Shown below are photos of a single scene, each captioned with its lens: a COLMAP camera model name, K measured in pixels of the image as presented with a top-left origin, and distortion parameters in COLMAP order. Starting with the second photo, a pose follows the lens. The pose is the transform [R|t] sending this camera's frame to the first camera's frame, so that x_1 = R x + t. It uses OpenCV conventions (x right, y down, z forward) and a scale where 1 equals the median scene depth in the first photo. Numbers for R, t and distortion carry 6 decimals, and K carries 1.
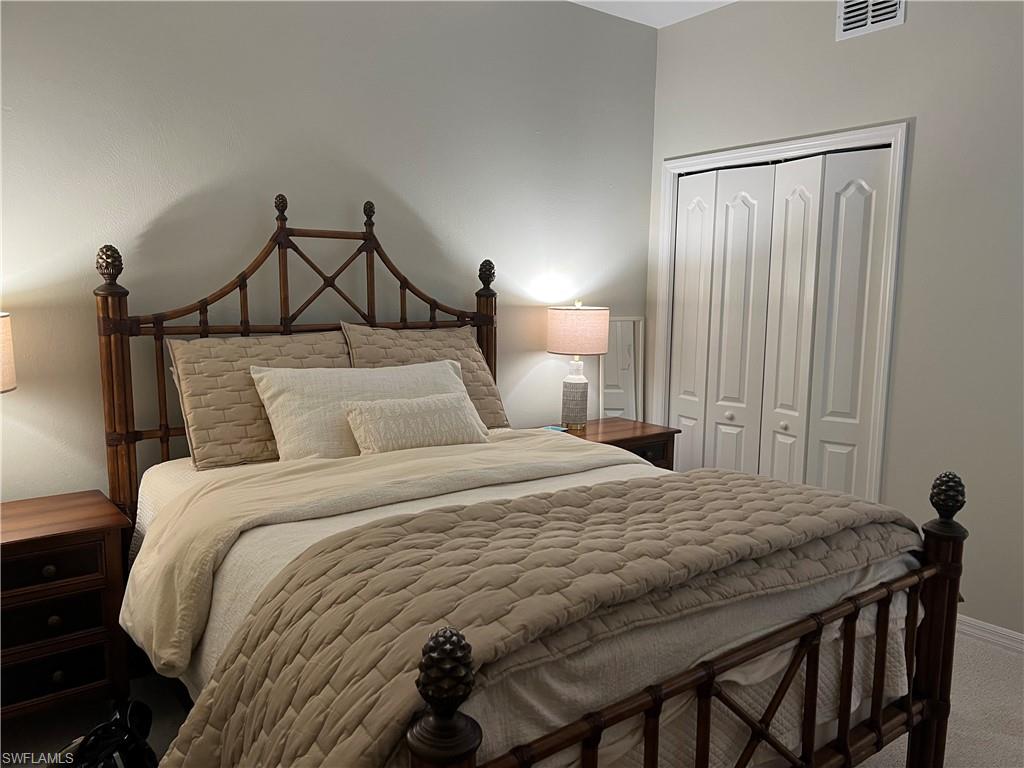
lens RADIAL K [[767.2, 0, 506.5], [0, 767.2, 389.7], [0, 0, 1]] dist [0.067848, -0.090545]
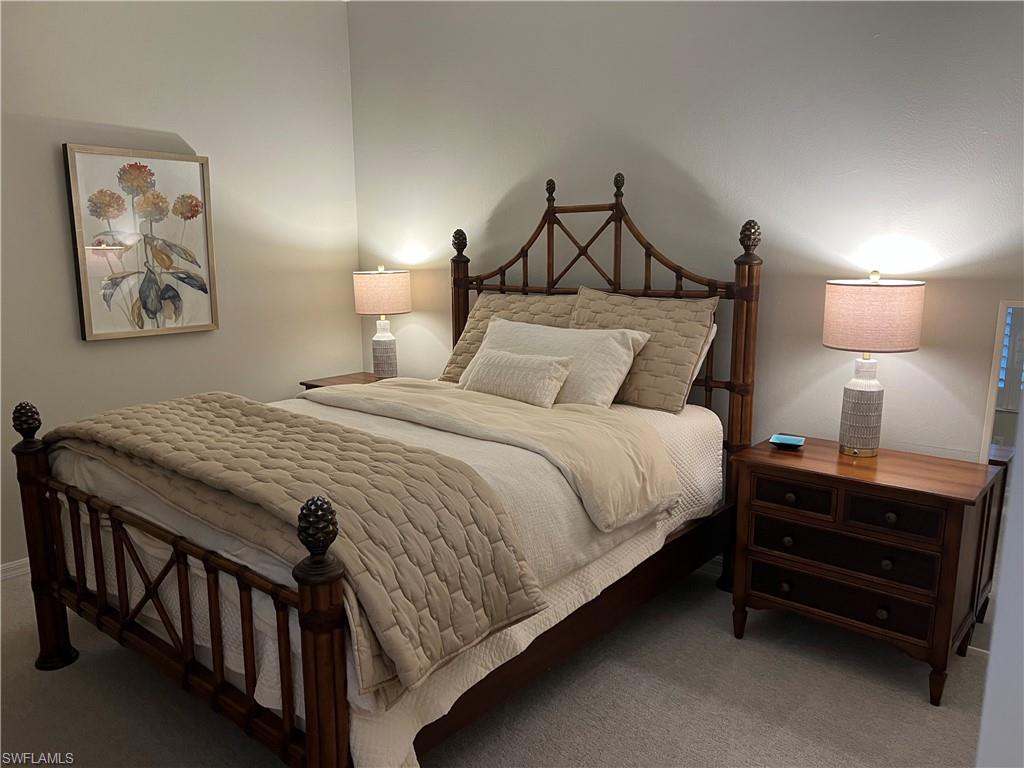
lens RADIAL K [[767.2, 0, 505.8], [0, 767.2, 384.7], [0, 0, 1]] dist [0.067848, -0.090545]
pose [[0.195443, 0.153624, -0.968608, 0.858585], [-0.125053, 0.983497, 0.130753, -0.078887], [0.972710, 0.095573, 0.211428, 0.657487]]
